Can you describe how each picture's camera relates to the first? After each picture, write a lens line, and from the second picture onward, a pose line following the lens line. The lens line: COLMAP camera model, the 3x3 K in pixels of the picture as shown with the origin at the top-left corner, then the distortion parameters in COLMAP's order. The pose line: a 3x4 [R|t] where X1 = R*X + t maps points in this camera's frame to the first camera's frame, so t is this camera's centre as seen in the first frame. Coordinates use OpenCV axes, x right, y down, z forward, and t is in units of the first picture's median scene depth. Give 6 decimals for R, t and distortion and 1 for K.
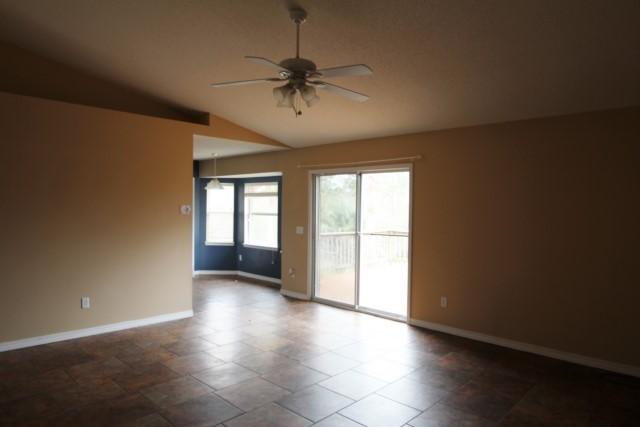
lens RADIAL K [[414.5, 0, 320.0], [0, 414.5, 213.5], [0, 0, 1]] dist [-0.000728, -0.000185]
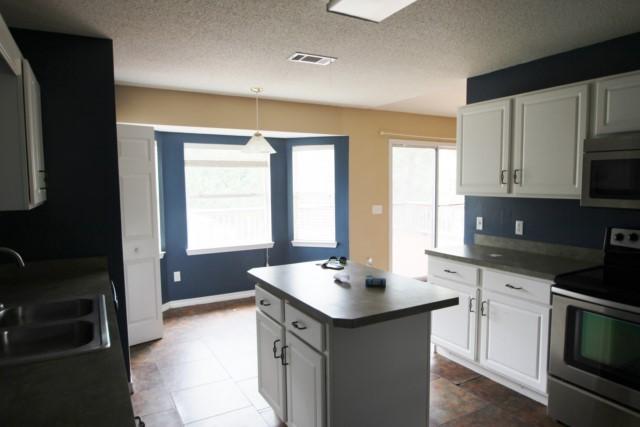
lens RADIAL K [[414.5, 0, 320.0], [0, 414.5, 213.5], [0, 0, 1]] dist [-0.000728, -0.000185]
pose [[0.279763, -0.097118, 0.955144, -0.912161], [0.024918, 0.995270, 0.093899, -0.034945], [-0.959746, -0.002469, 0.280860, 0.903197]]
